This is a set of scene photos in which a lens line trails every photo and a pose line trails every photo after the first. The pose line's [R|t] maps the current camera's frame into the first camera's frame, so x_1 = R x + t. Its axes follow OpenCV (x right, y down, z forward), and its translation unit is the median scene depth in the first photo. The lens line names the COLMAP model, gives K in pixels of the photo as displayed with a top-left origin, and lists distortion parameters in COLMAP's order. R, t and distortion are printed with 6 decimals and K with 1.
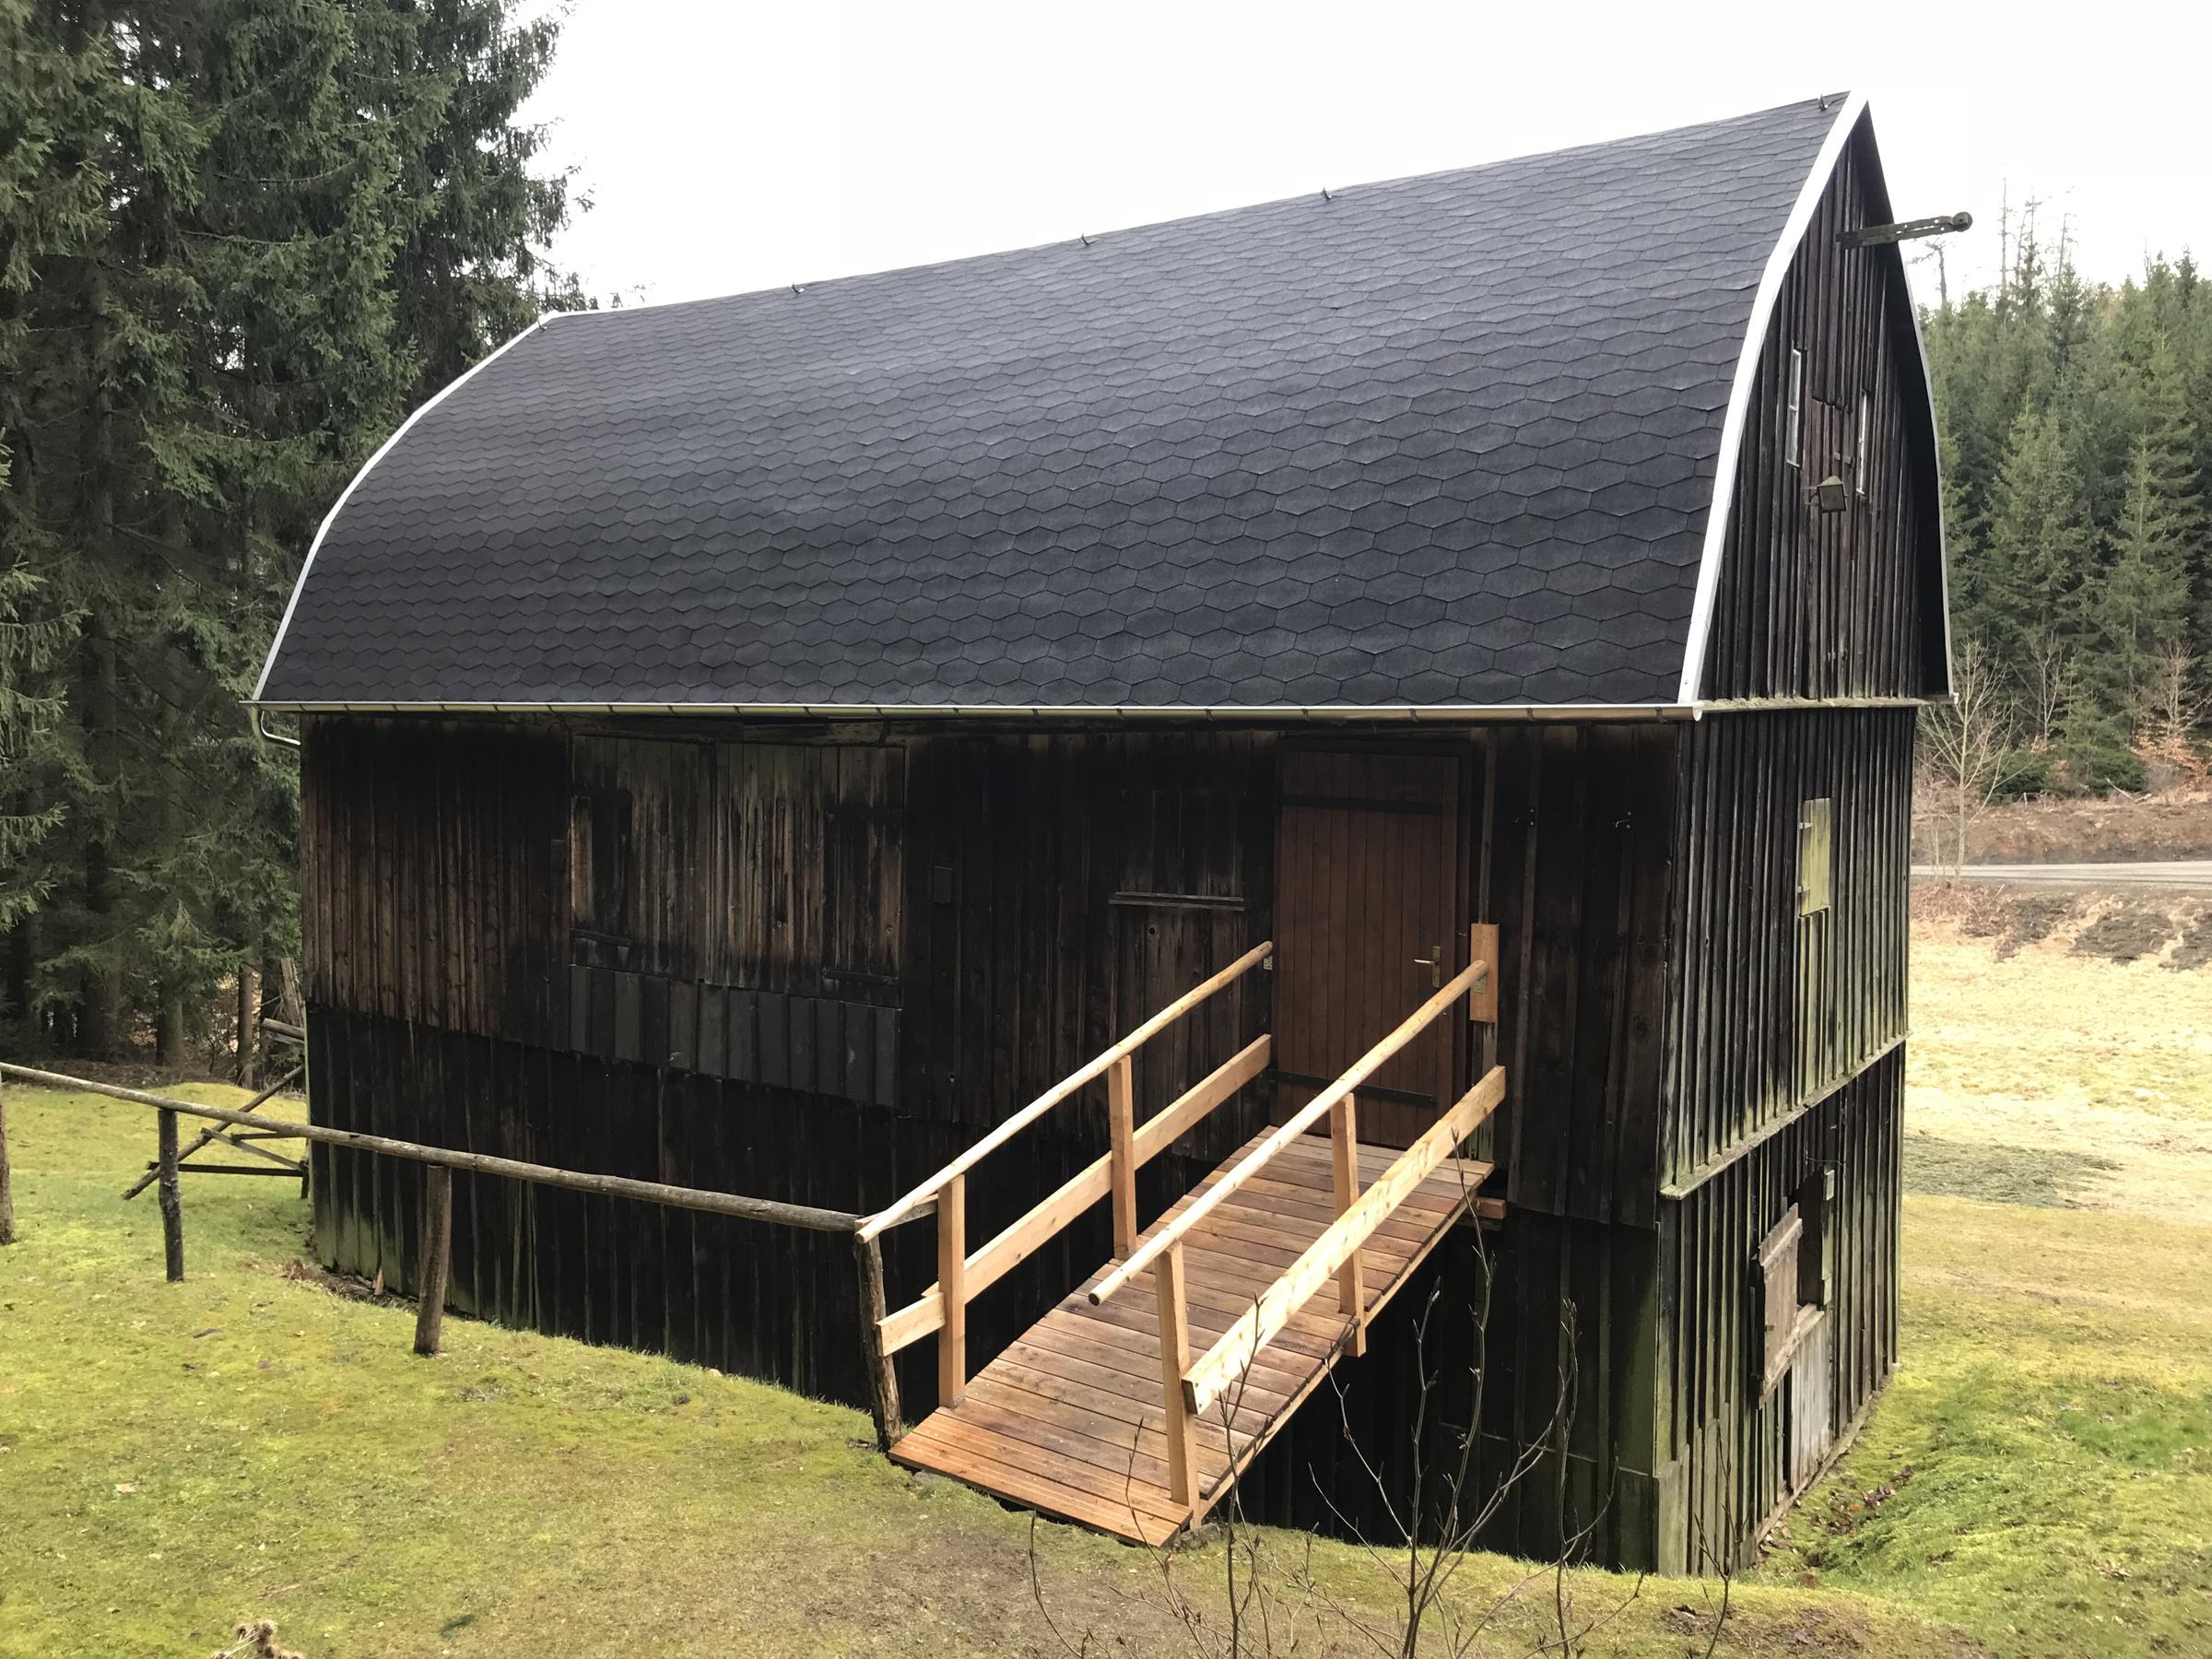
lens RADIAL K [[1820.2, 0, 1106.0], [0, 1820.2, 829.5], [0, 0, 1]] dist [0.053221, -0.003099]
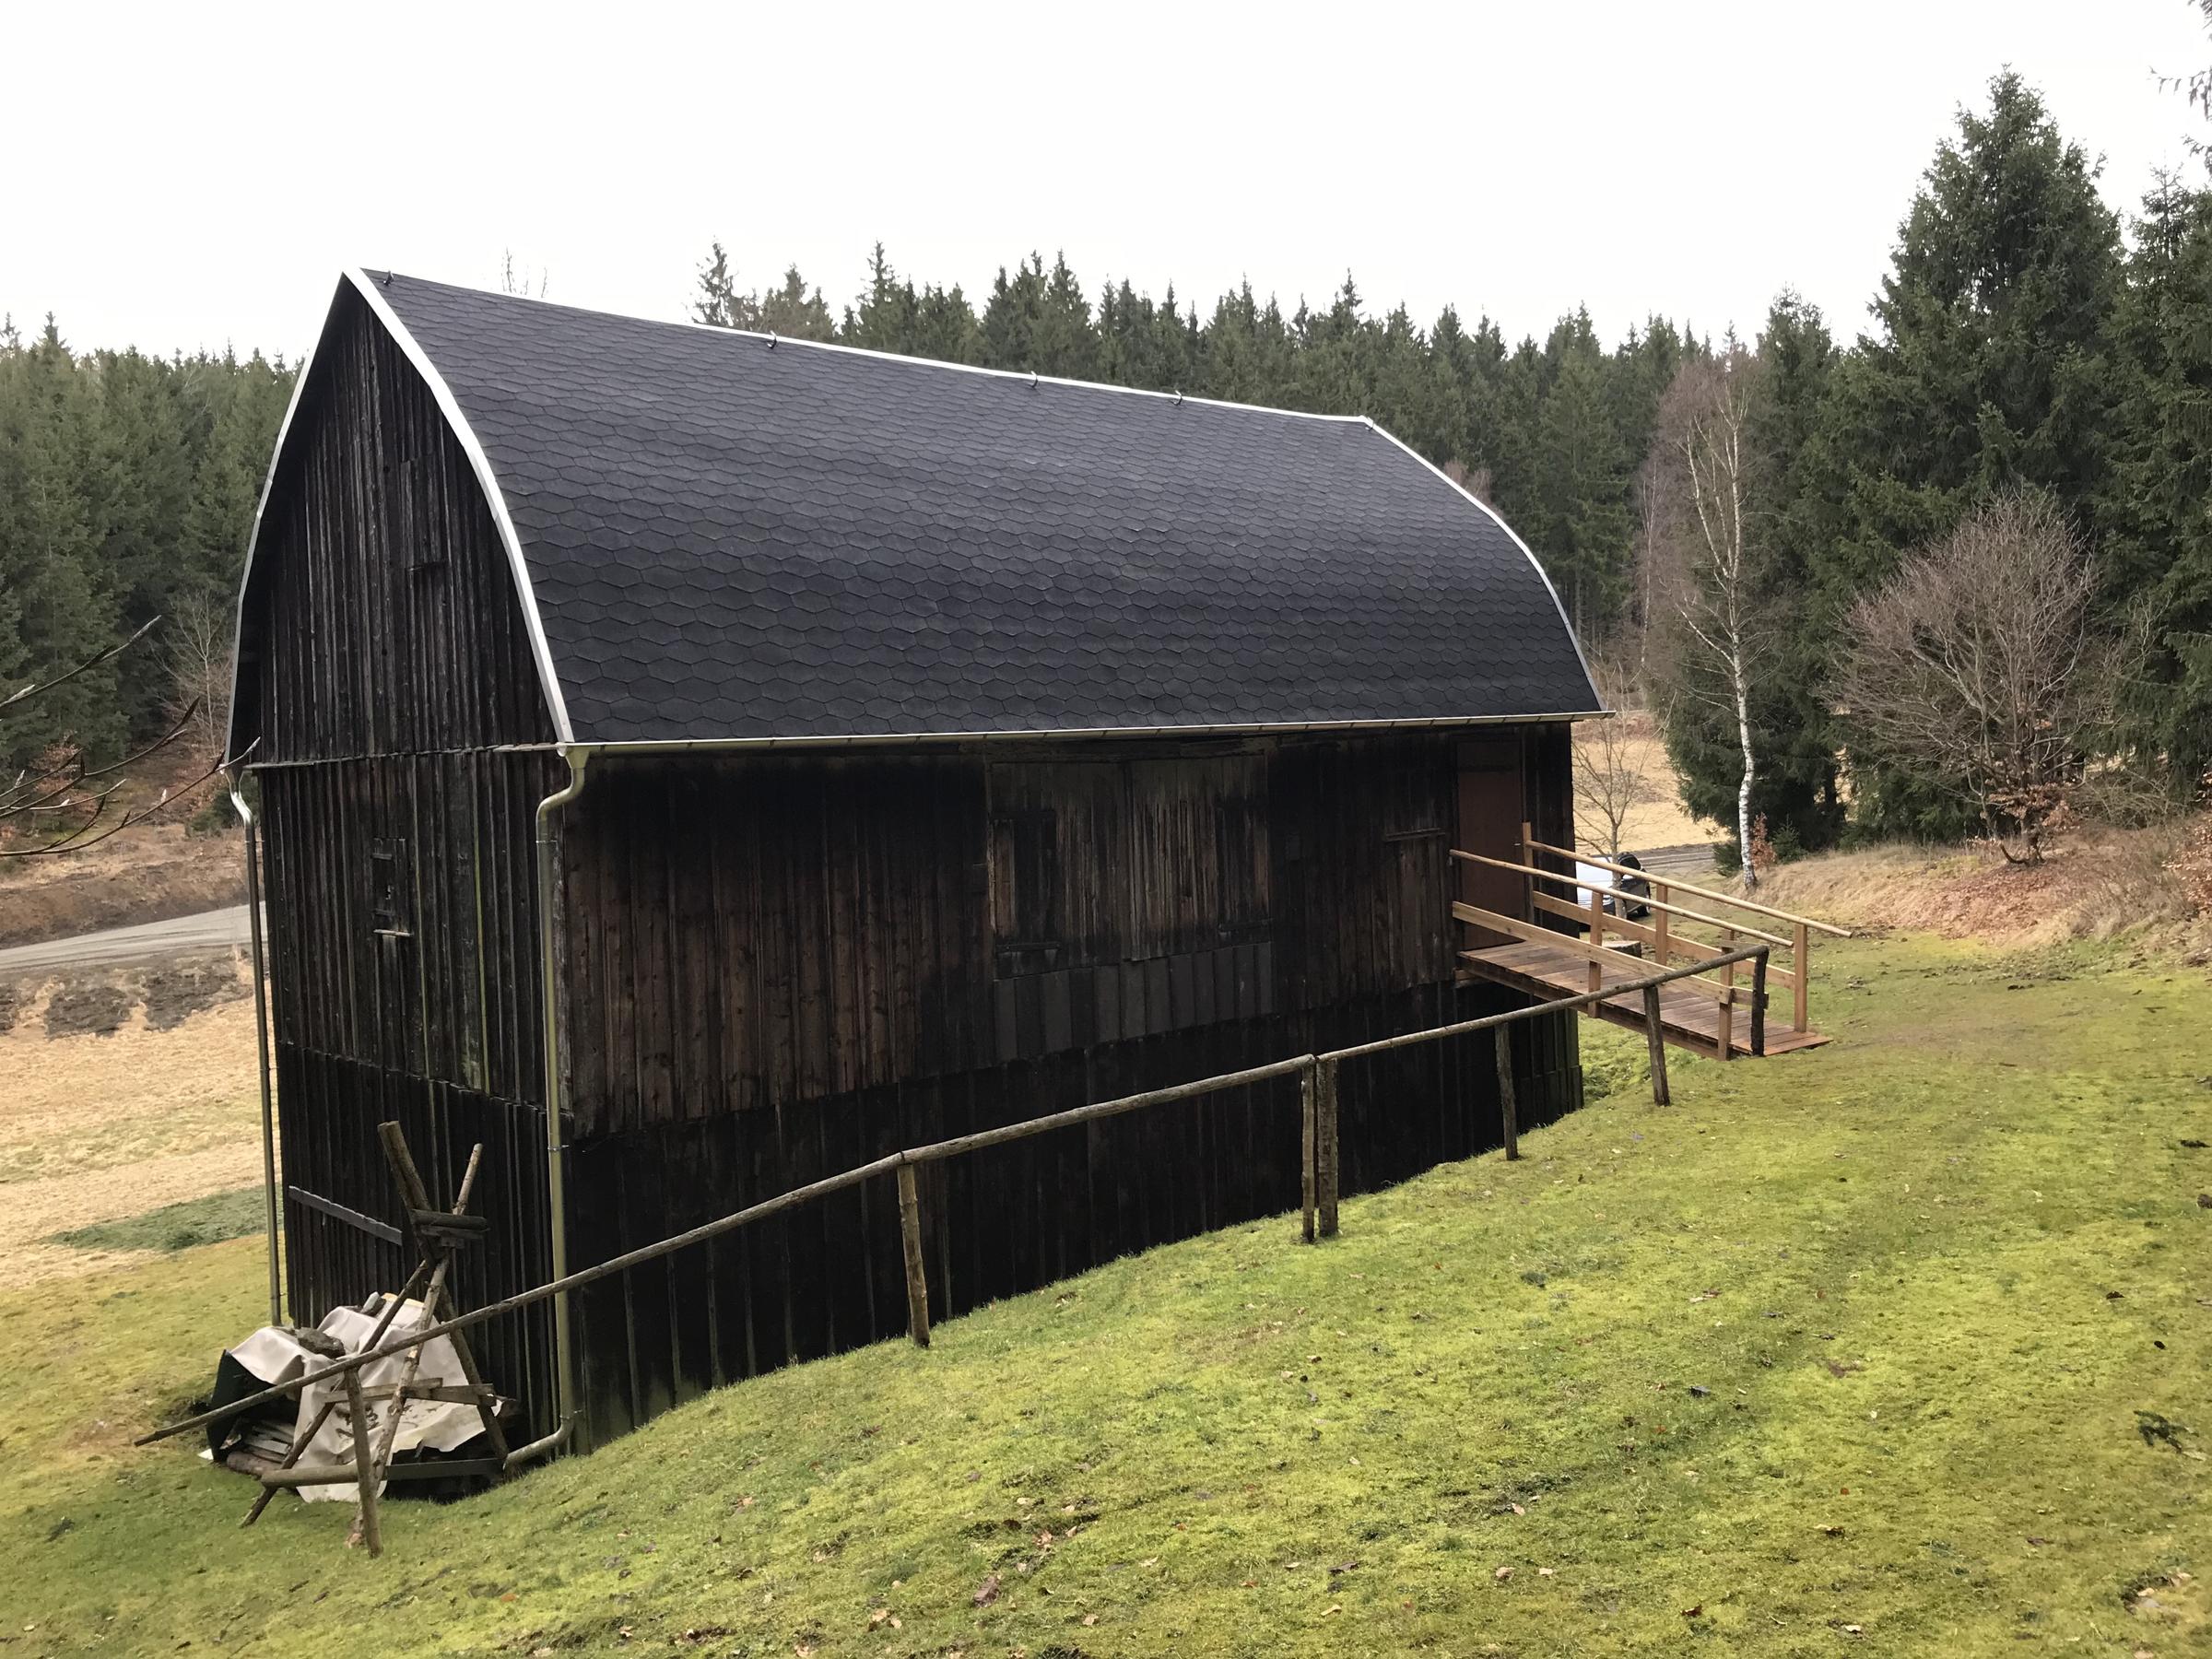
lens RADIAL K [[1790.3, 0, 1106.0], [0, 1790.3, 829.5], [0, 0, 1]] dist [0.112689, -0.000908]
pose [[0.219759, -0.052870, 0.974120, -1.362958], [0.114019, 0.993079, 0.028176, -0.036943], [-0.968868, 0.104876, 0.224267, 0.740166]]
